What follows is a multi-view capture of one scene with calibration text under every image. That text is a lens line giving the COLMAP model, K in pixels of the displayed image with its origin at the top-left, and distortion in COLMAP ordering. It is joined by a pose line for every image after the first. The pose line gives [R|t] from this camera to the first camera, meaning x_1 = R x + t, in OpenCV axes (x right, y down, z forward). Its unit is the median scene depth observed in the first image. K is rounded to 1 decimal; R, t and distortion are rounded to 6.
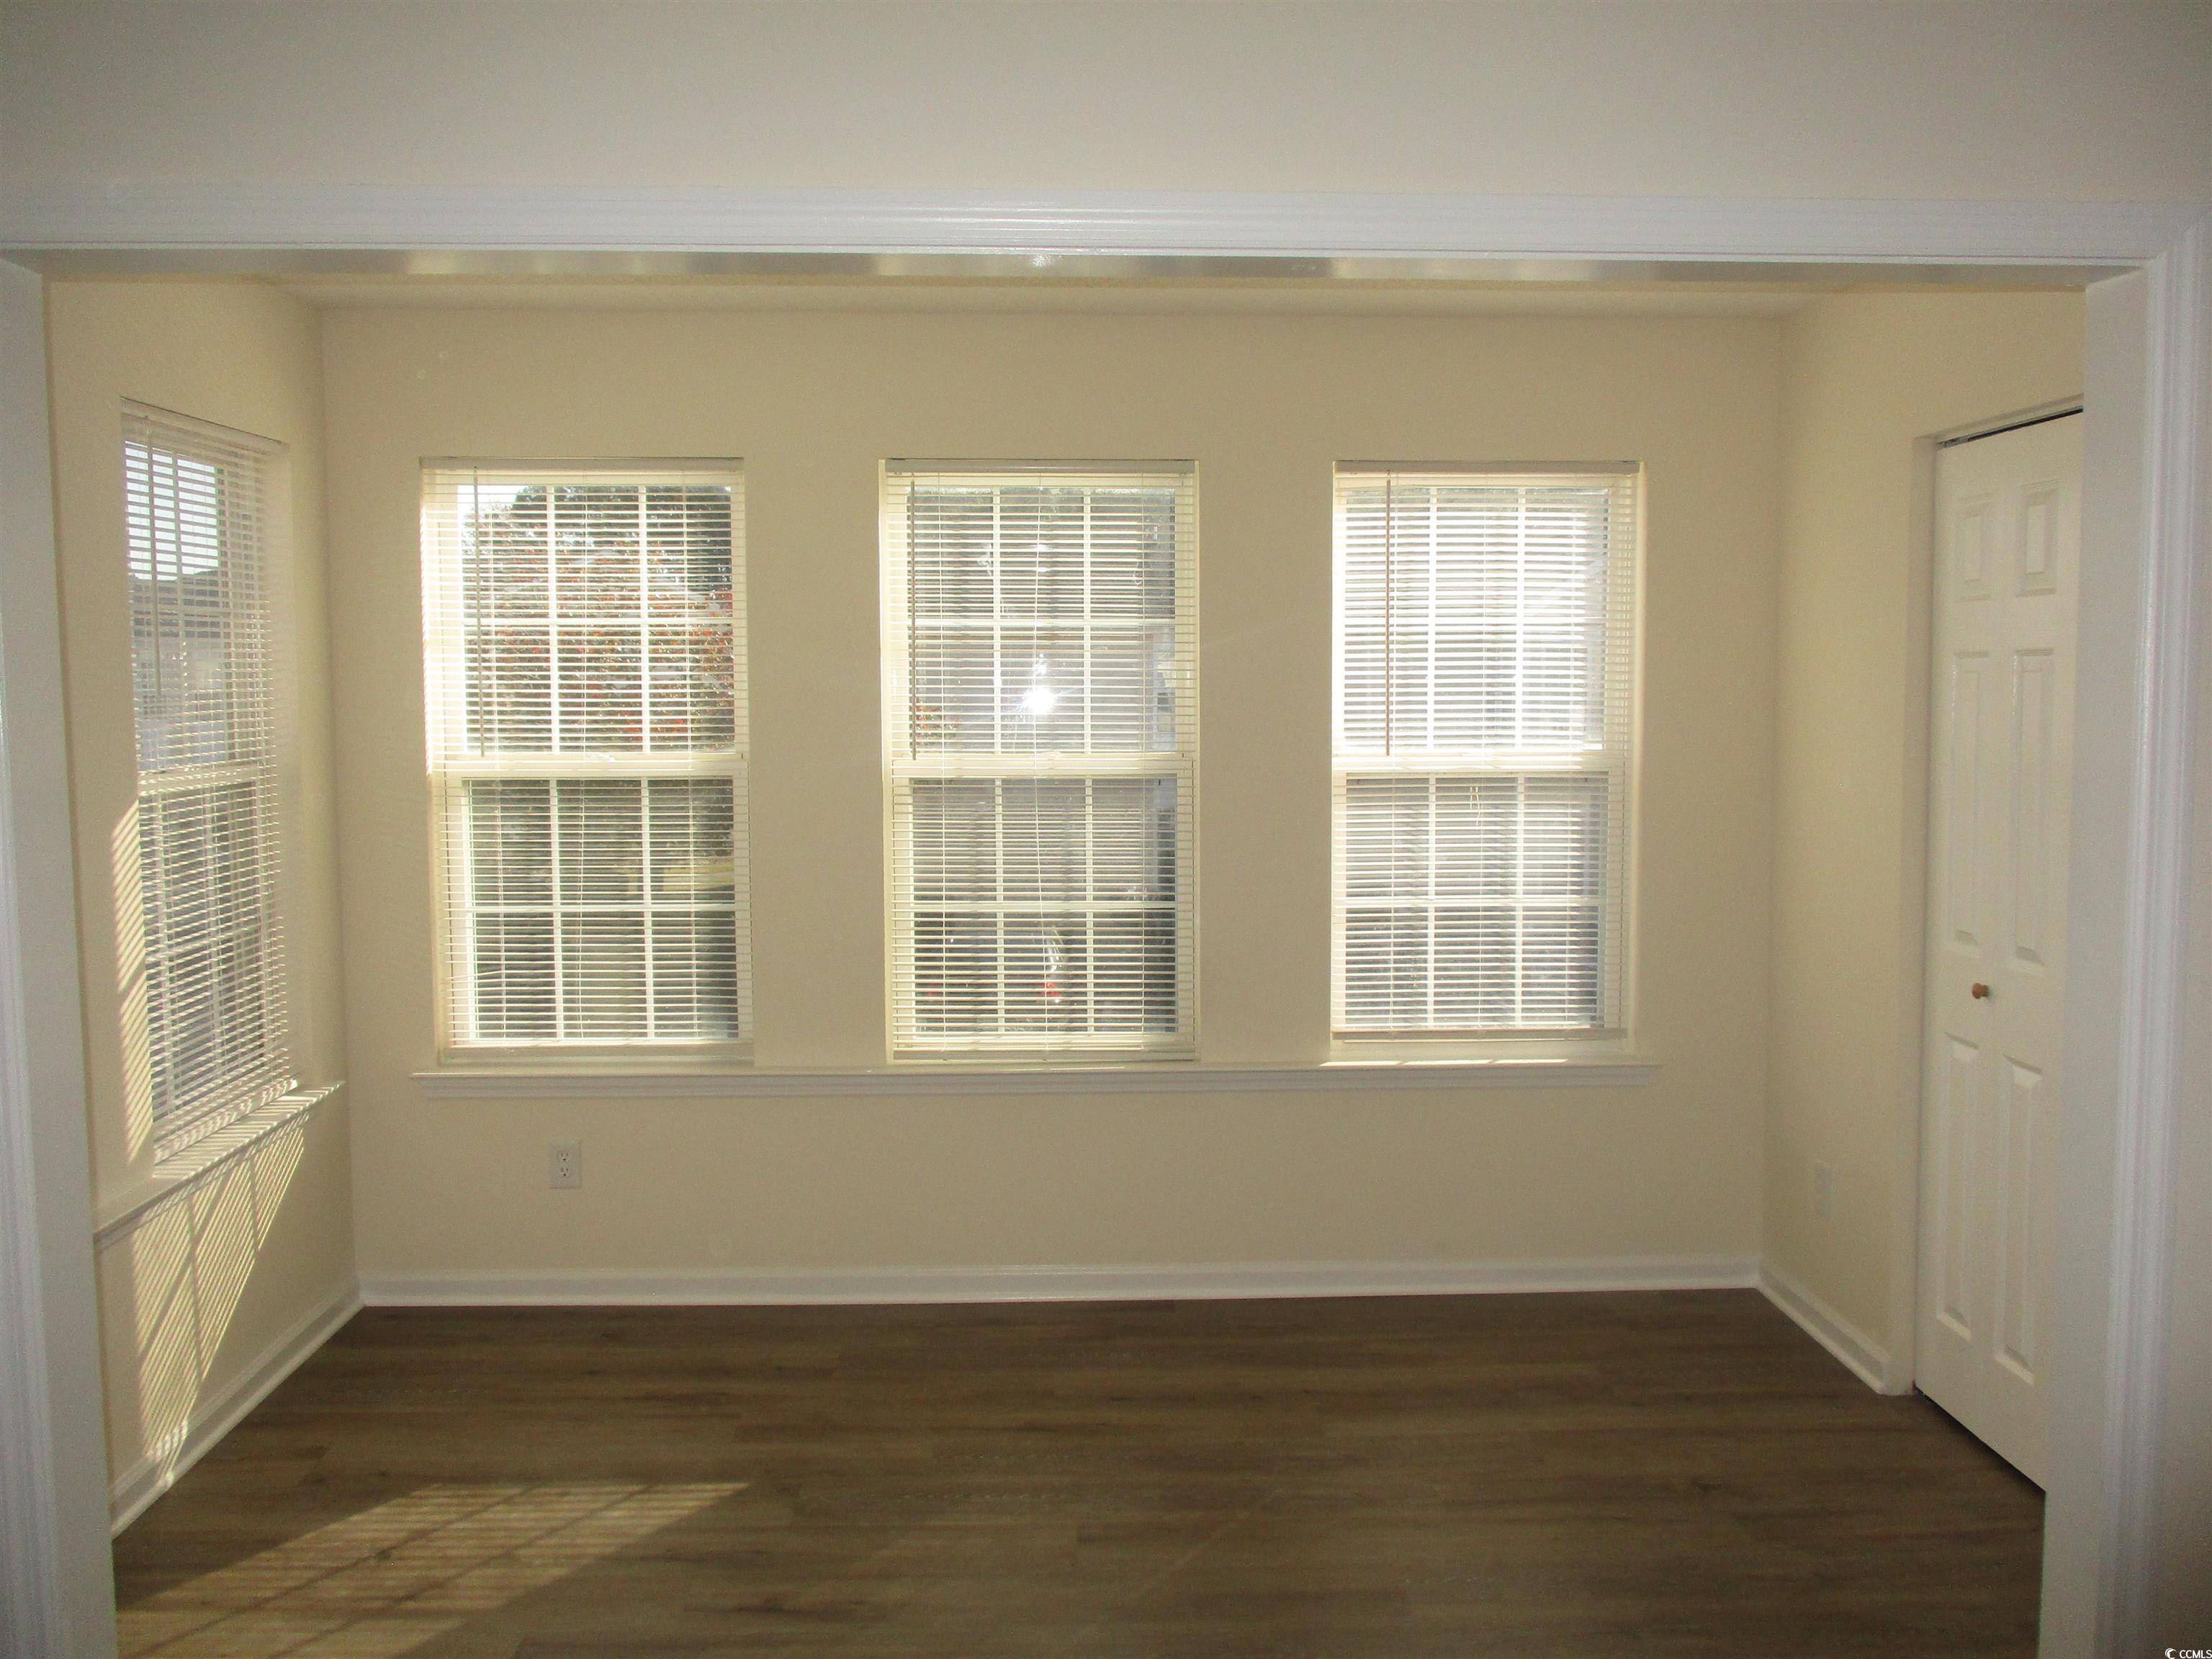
lens RADIAL K [[1806.5, 0, 1106.0], [0, 1806.5, 829.5], [0, 0, 1]] dist [-0.039269, 0.008193]
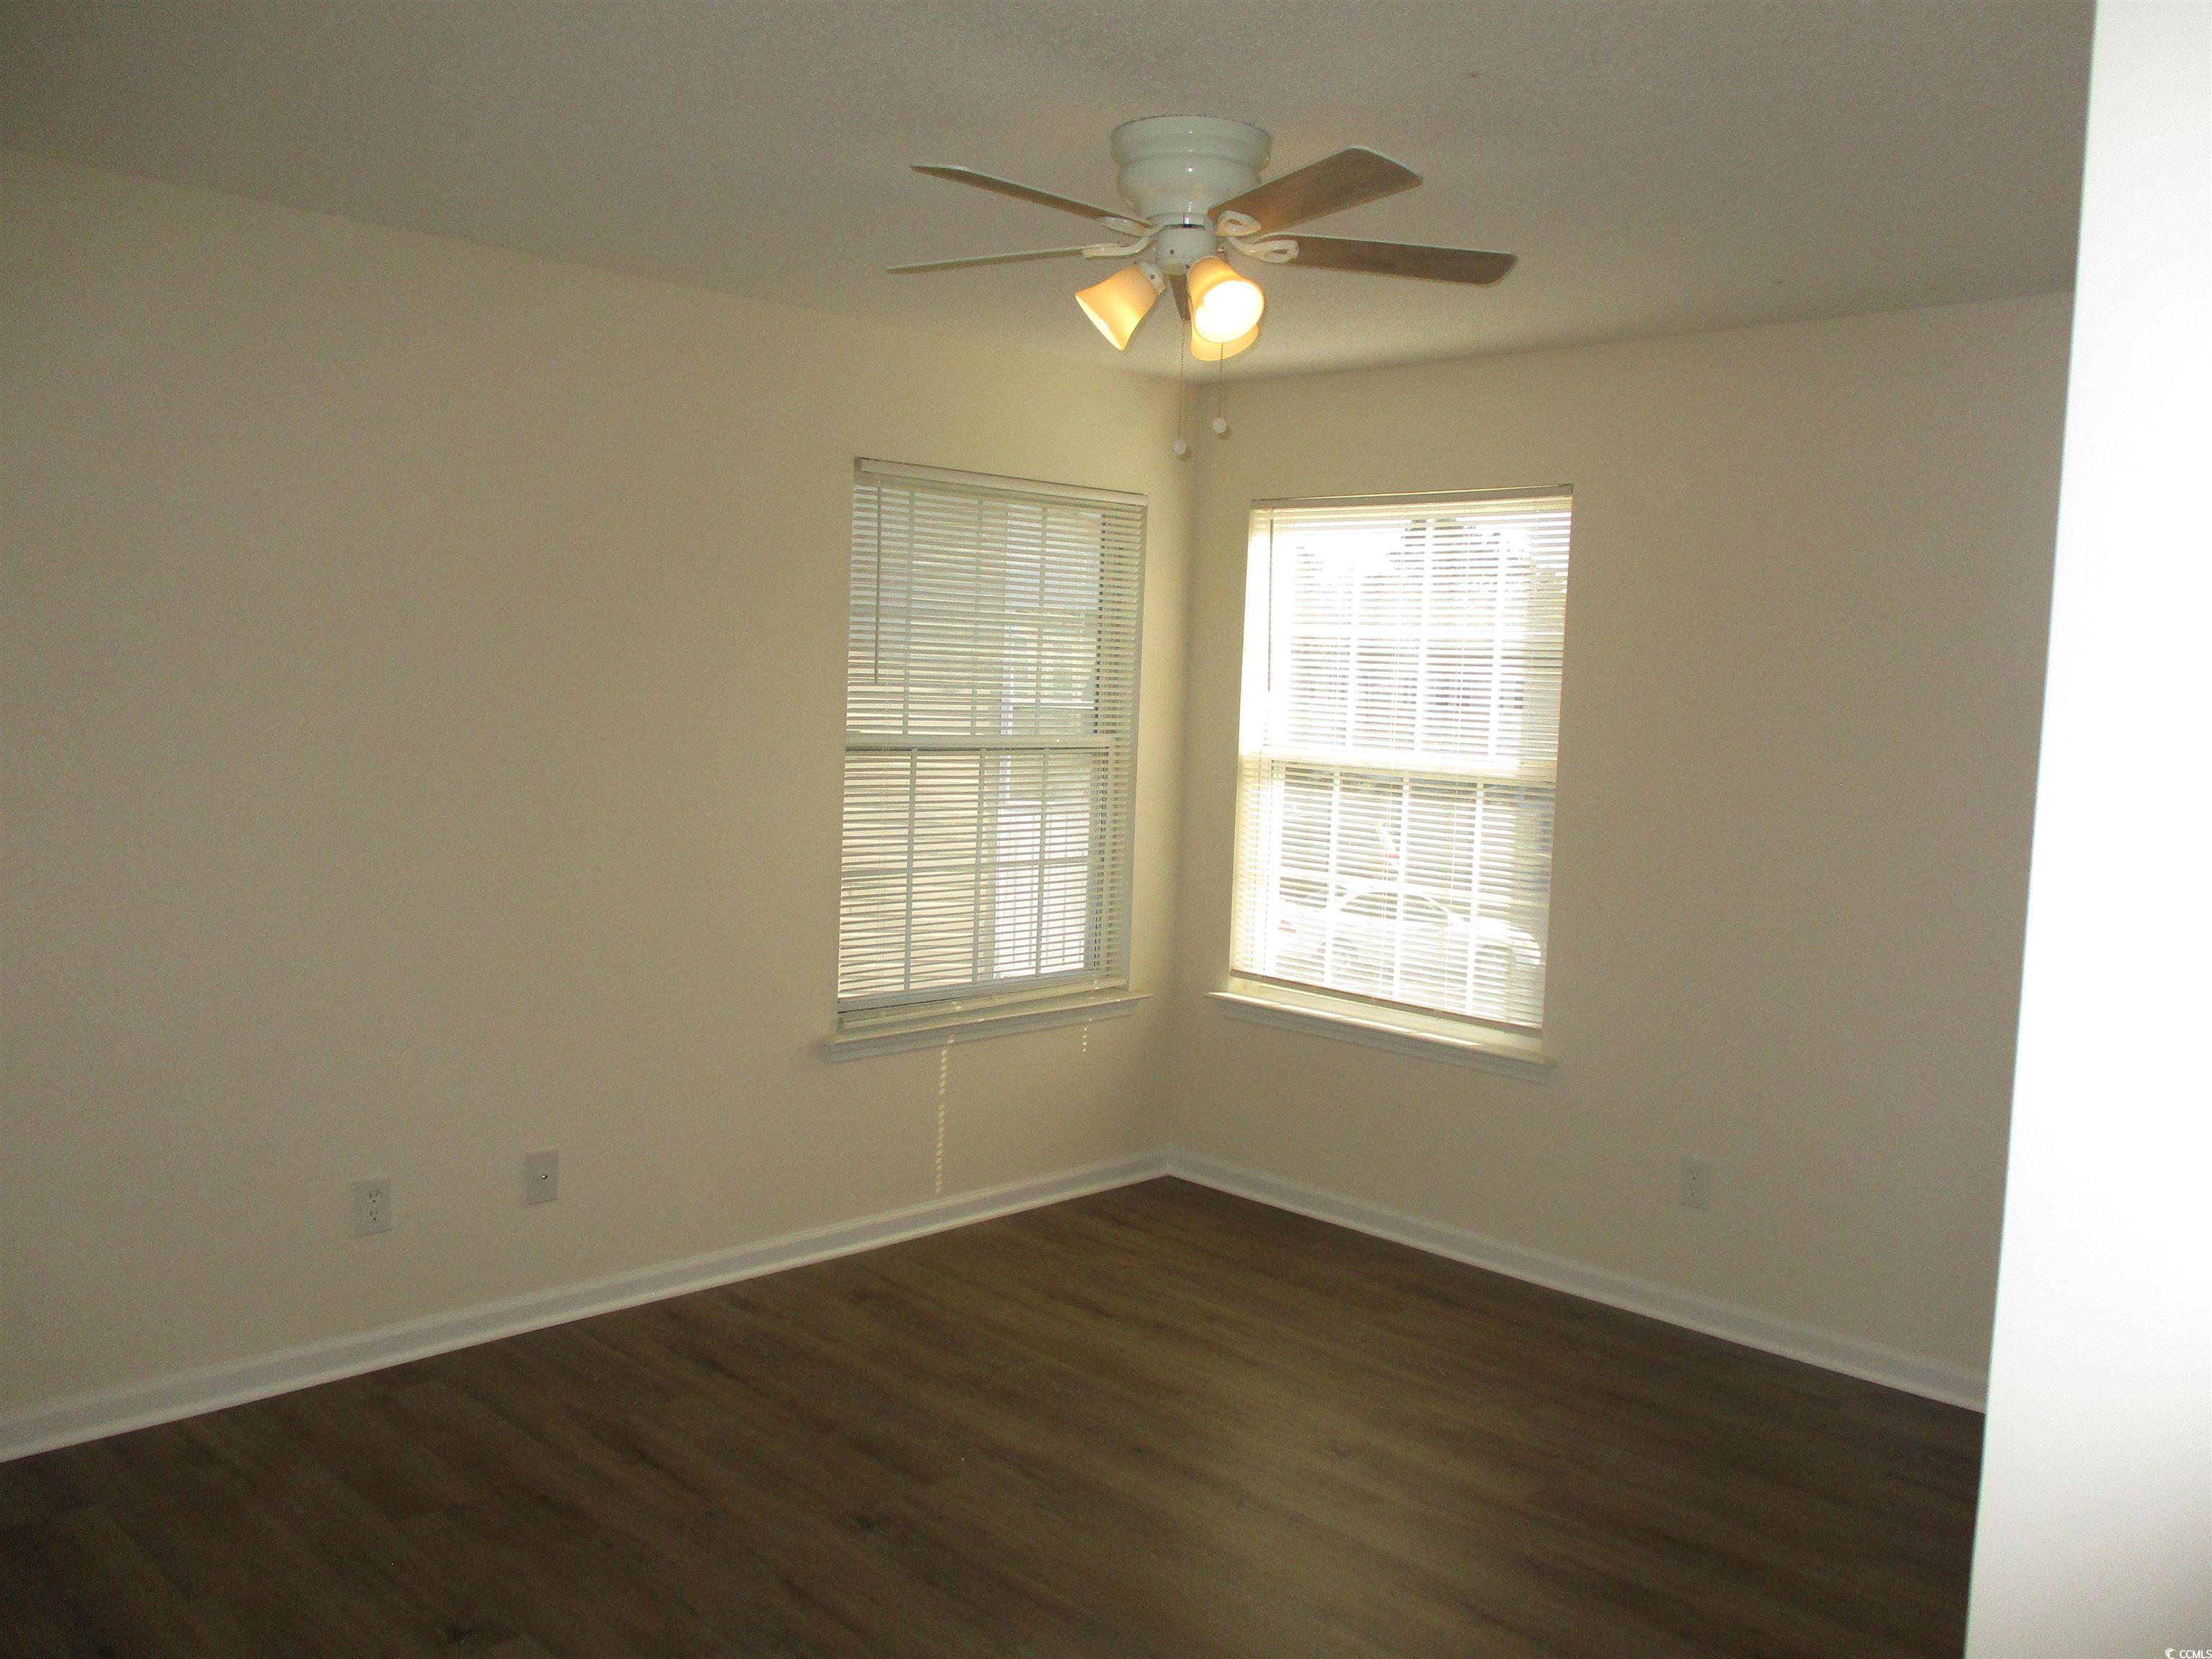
lens RADIAL K [[1857.4, 0, 1101.3], [0, 1857.4, 840.6], [0, 0, 1]] dist [-0.014101, -0.009304]
pose [[0.713564, 0.098989, -0.693562, 0.842989], [-0.107777, 0.993694, 0.030940, -0.004007], [0.692250, 0.052672, 0.719733, 0.038973]]
